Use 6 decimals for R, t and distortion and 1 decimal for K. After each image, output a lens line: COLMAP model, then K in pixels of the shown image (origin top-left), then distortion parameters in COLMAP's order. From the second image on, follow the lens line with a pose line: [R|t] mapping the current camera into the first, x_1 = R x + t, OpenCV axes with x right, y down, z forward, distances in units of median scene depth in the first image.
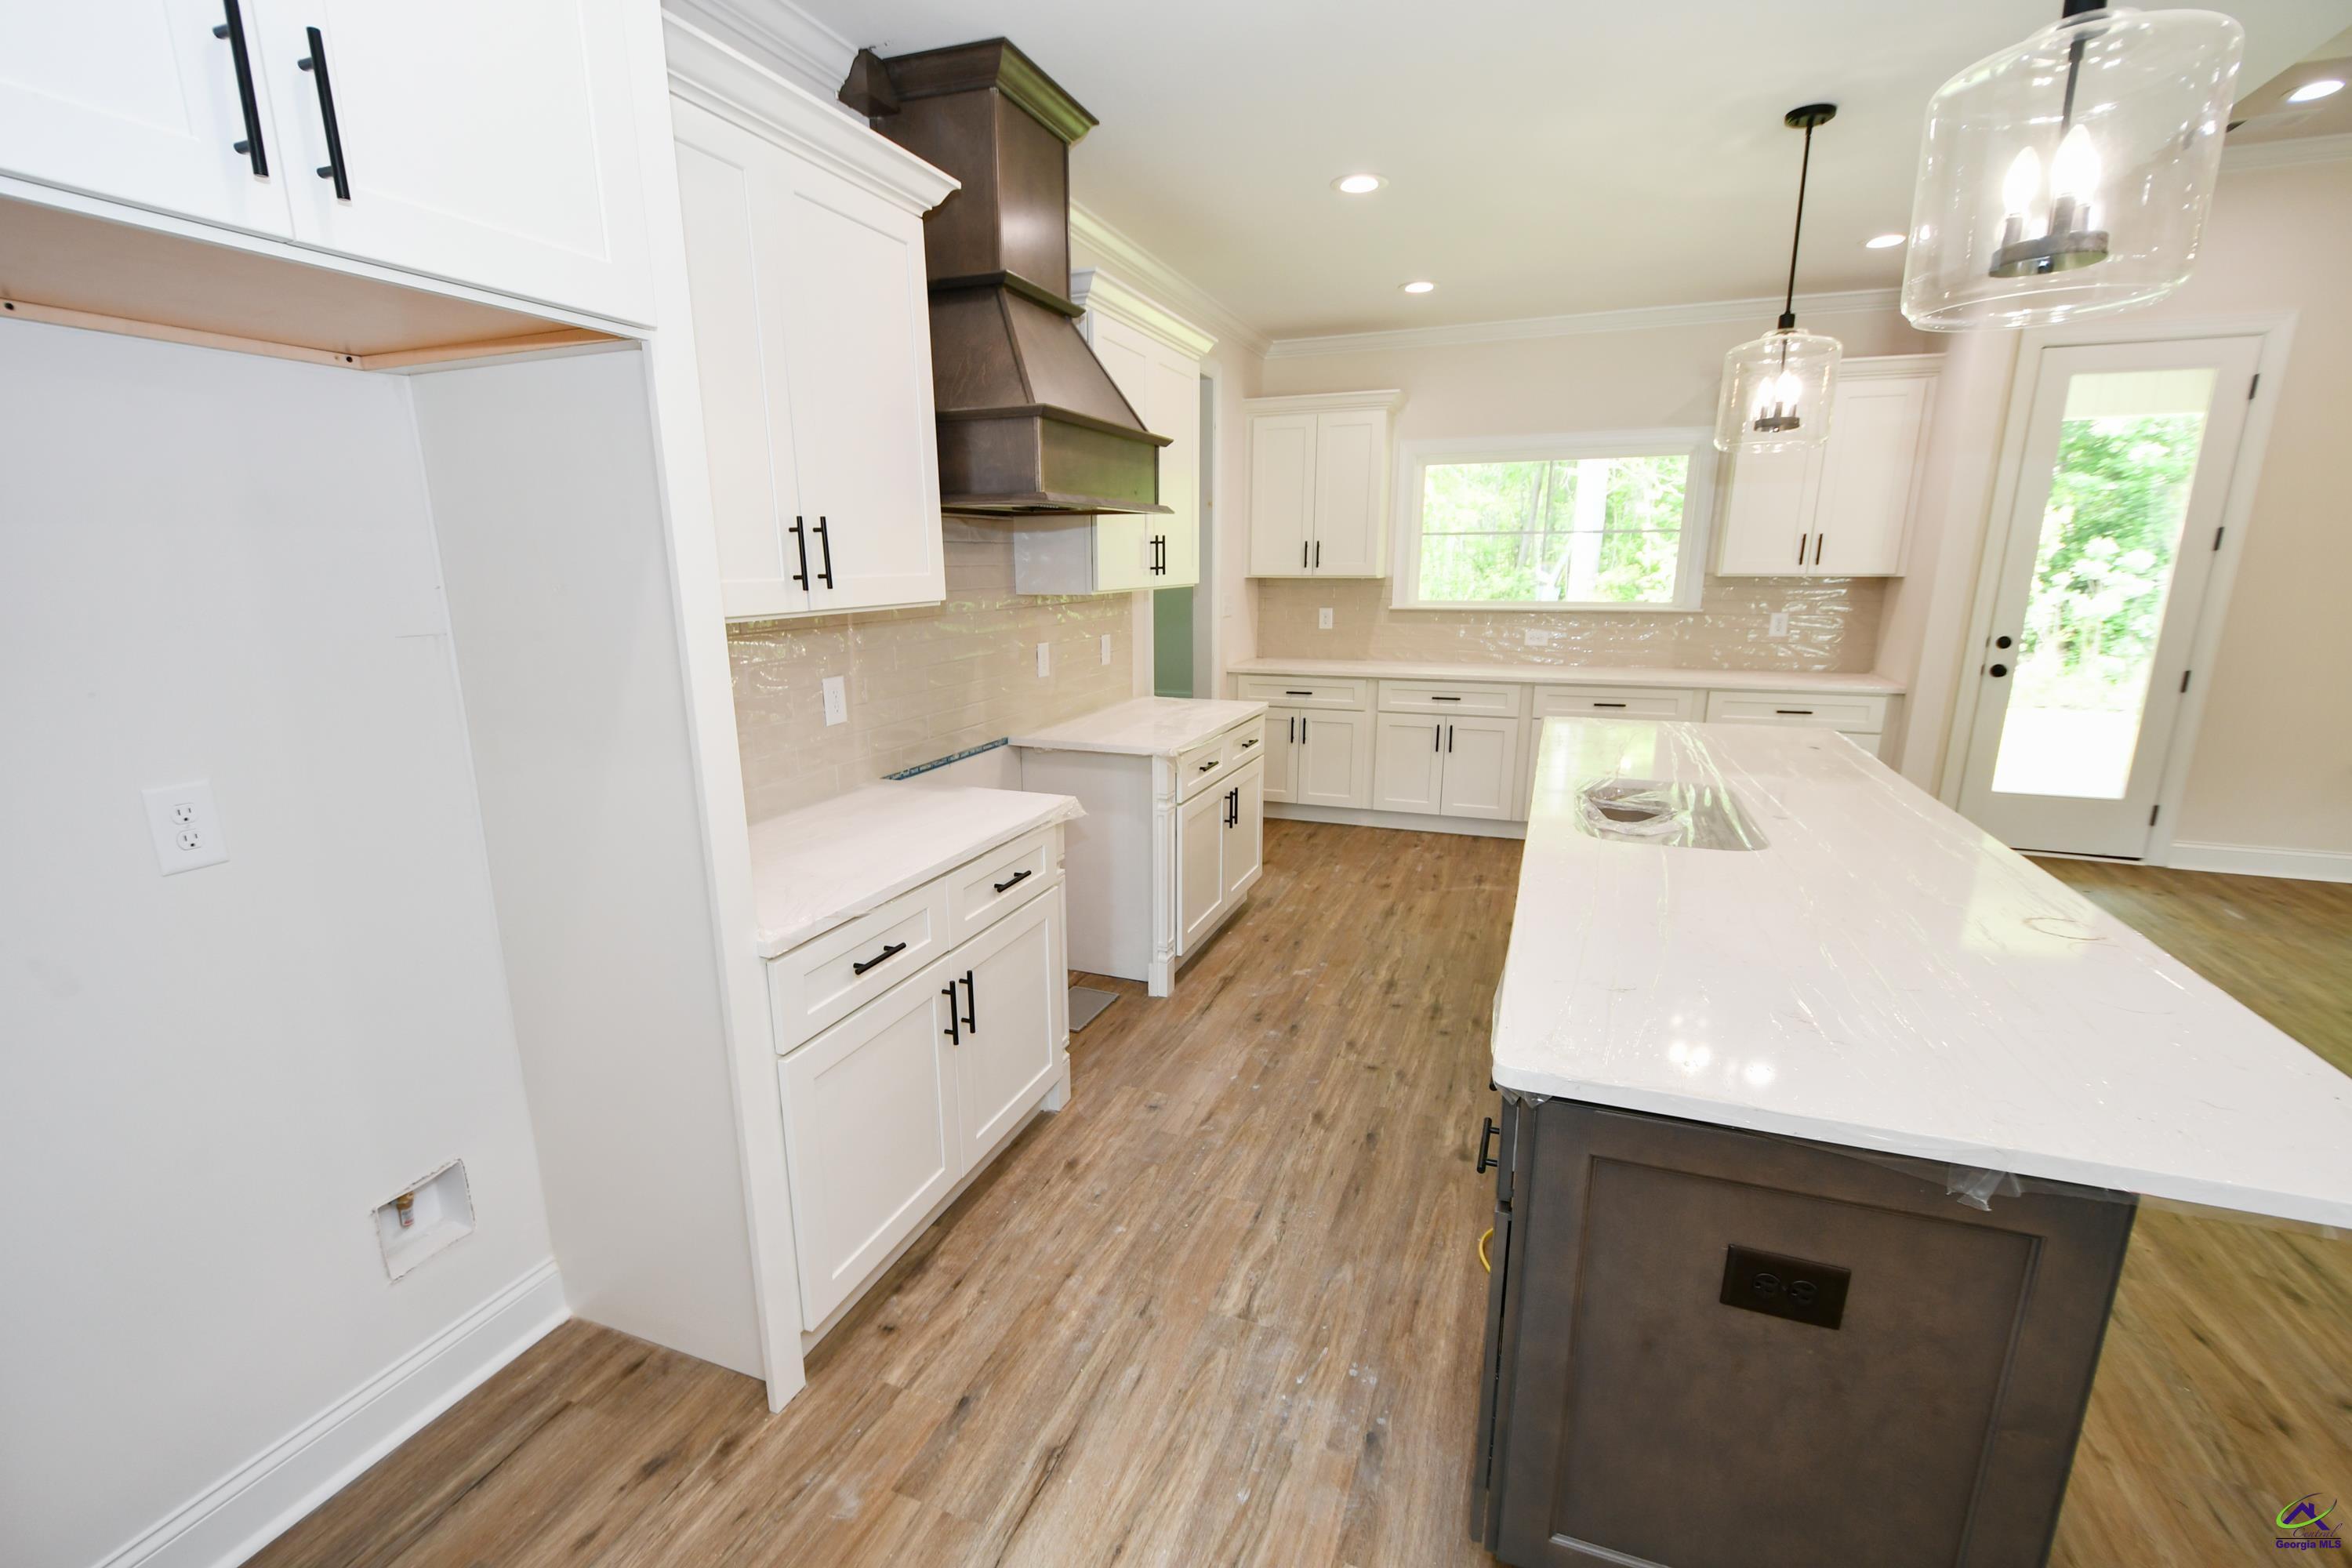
lens RADIAL K [[1033.1, 0, 1152.6], [0, 1033.1, 818.7], [0, 0, 1]] dist [0.002716, -0.004636]
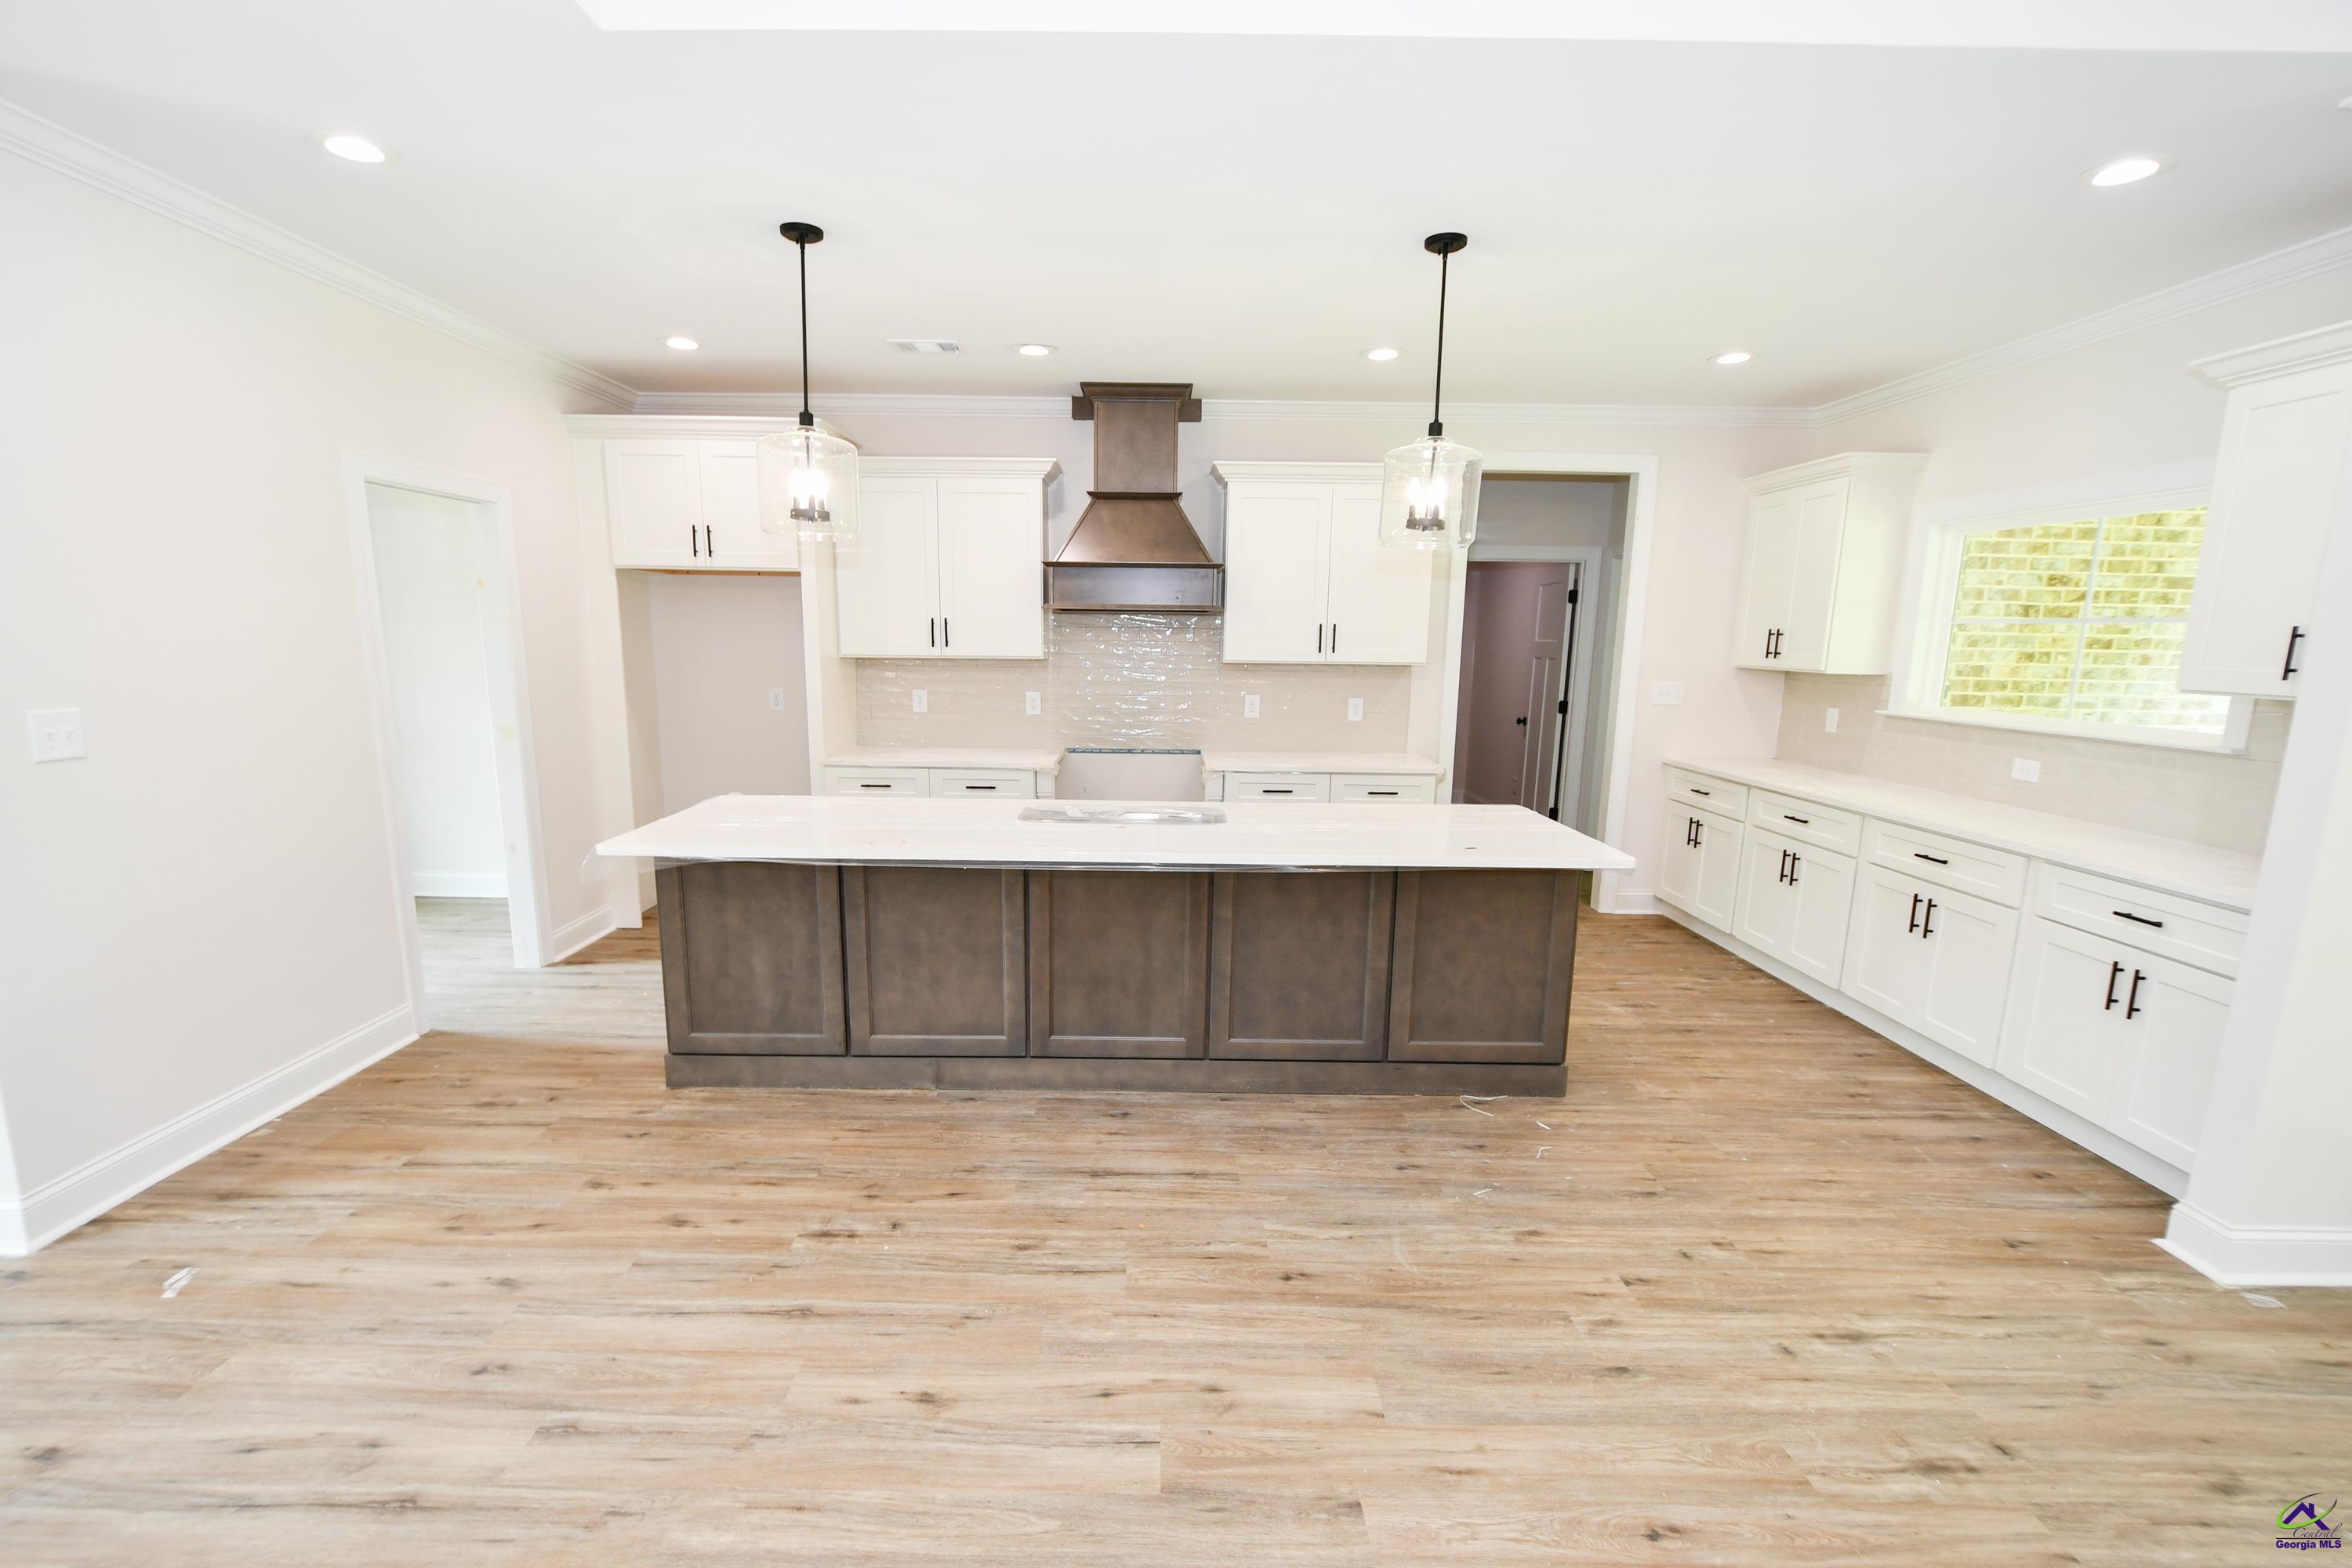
lens RADIAL K [[1033.1, 0, 1152.6], [0, 1033.1, 818.7], [0, 0, 1]] dist [0.002716, -0.004636]
pose [[0.367284, 0.176259, -0.913255, 1.313503], [-0.243619, 0.965831, 0.088430, -0.101339], [0.897637, 0.190007, 0.397674, 0.335270]]
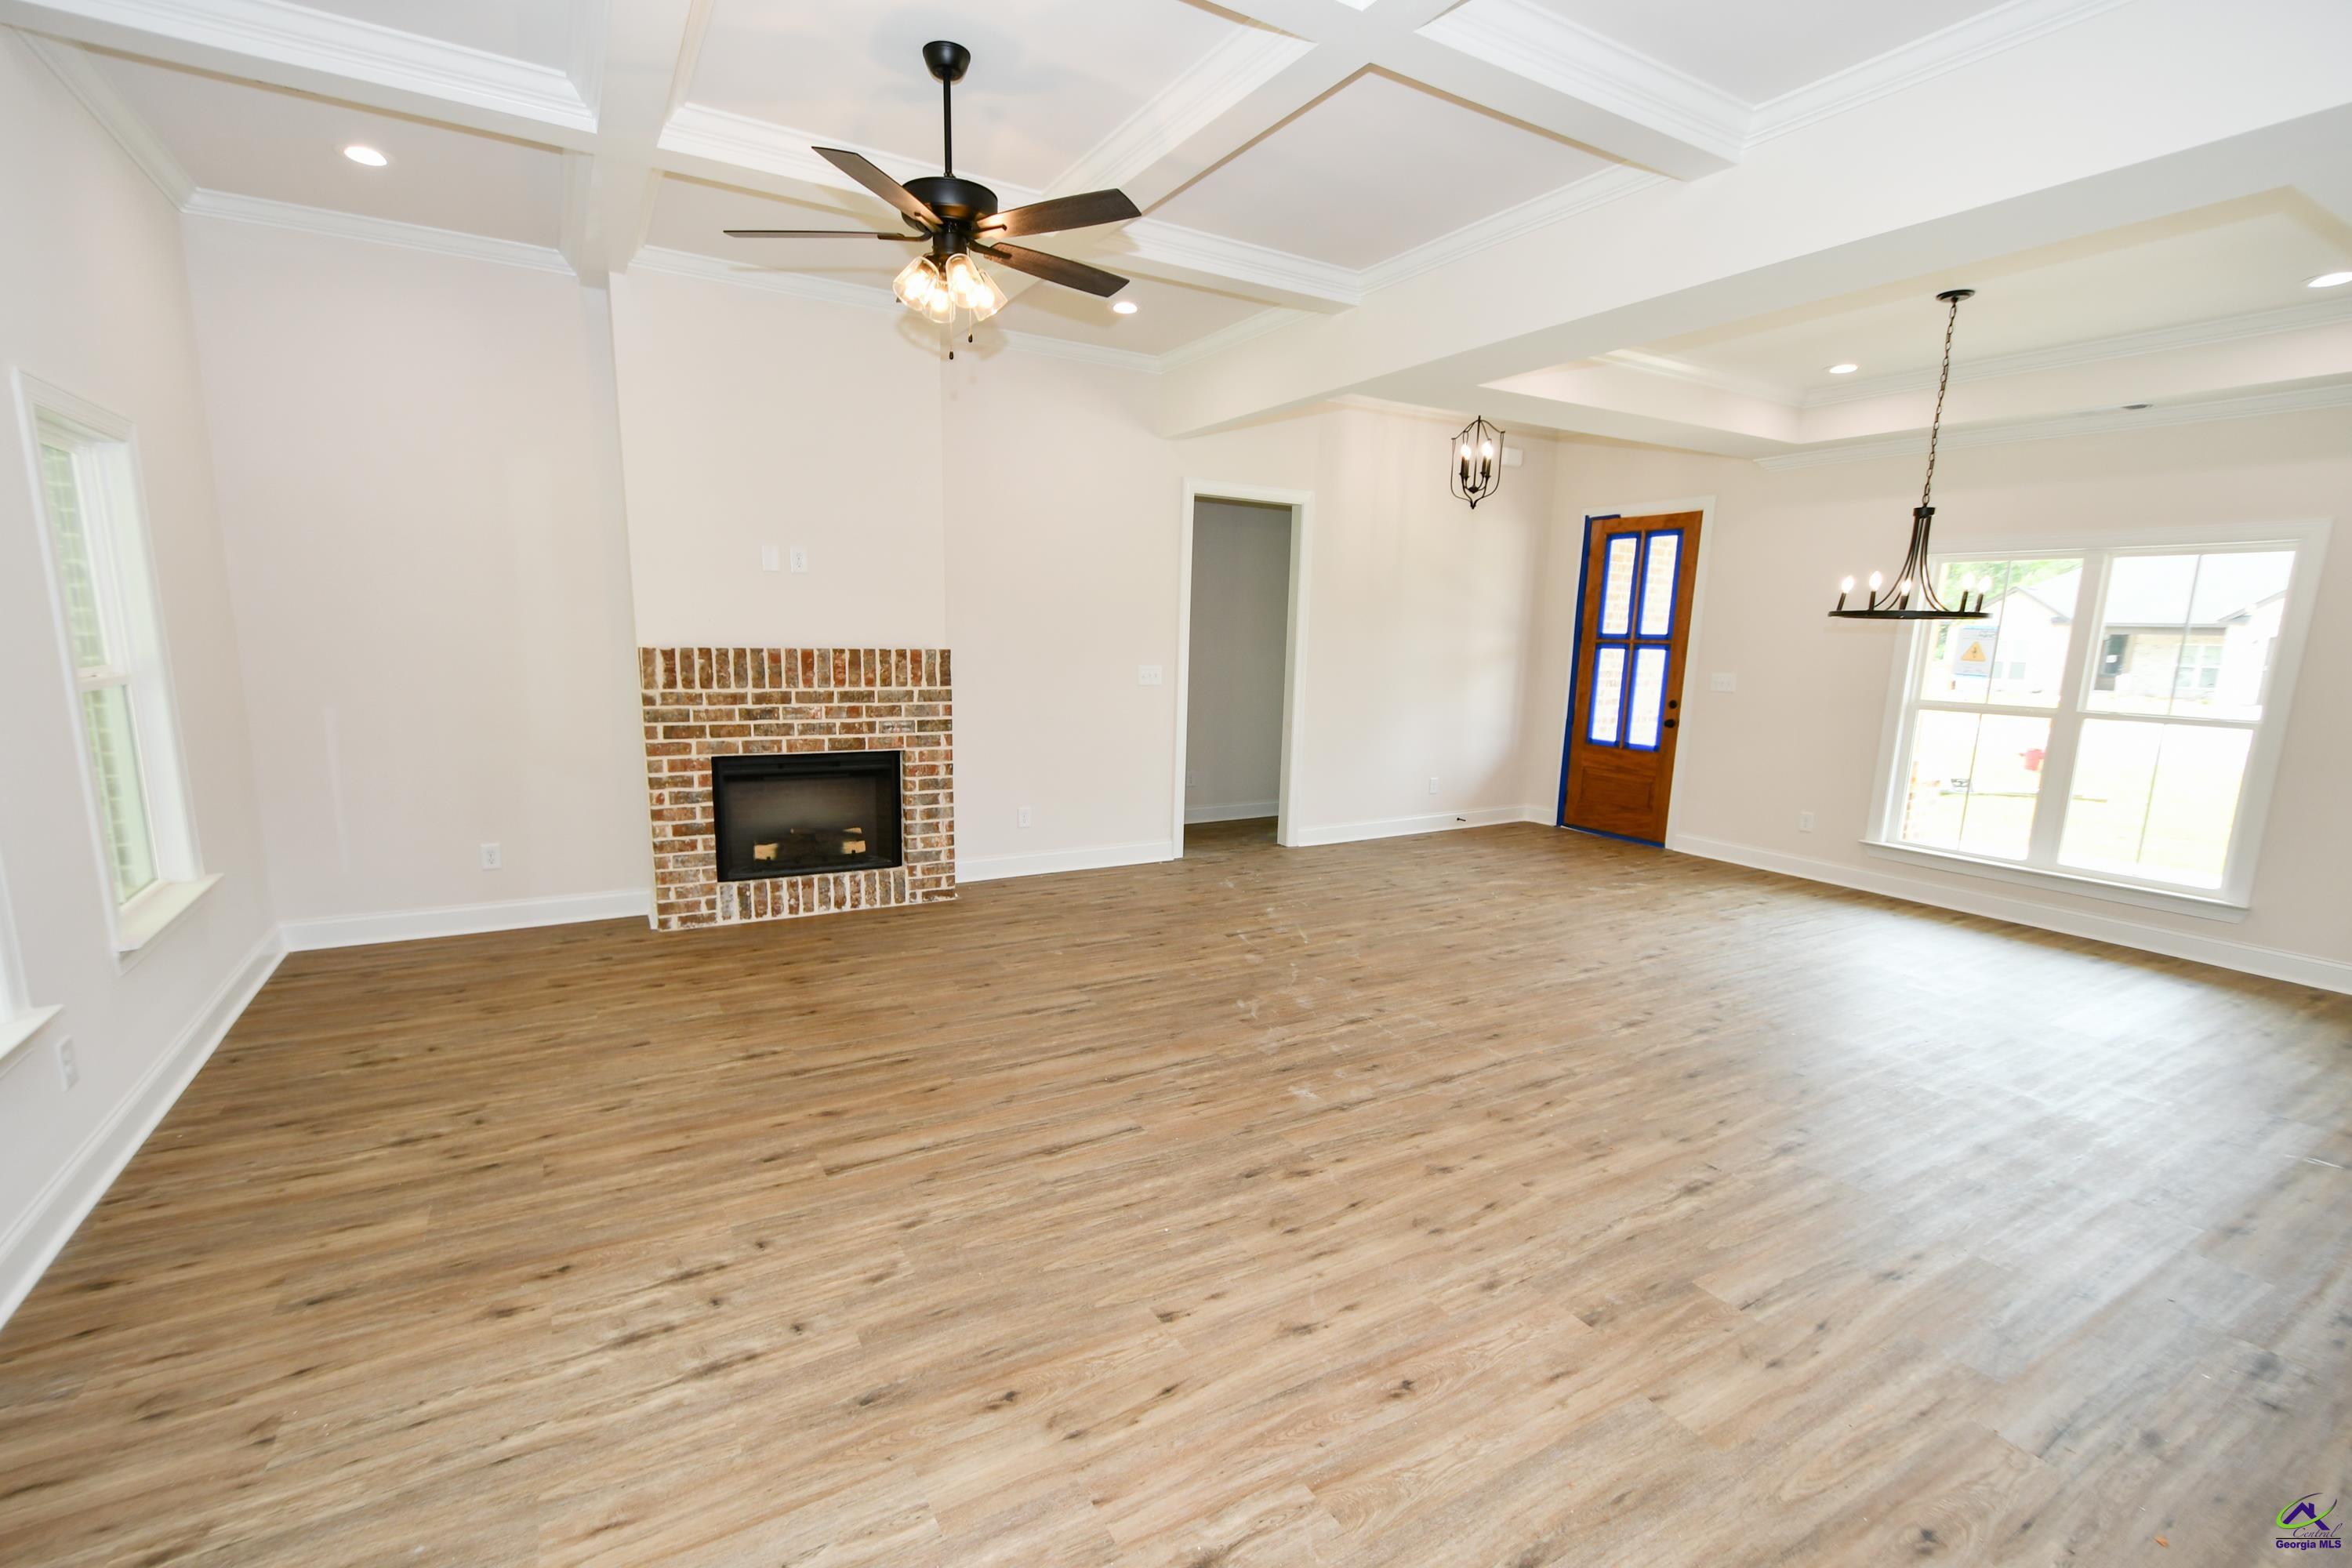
lens RADIAL K [[1033.1, 0, 1152.6], [0, 1033.1, 818.7], [0, 0, 1]] dist [0.002716, -0.004636]
pose [[-0.784128, -0.124960, 0.607888, 0.797861], [0.133831, 0.922423, 0.362249, -0.318732], [-0.605997, 0.365404, -0.706574, 1.213301]]
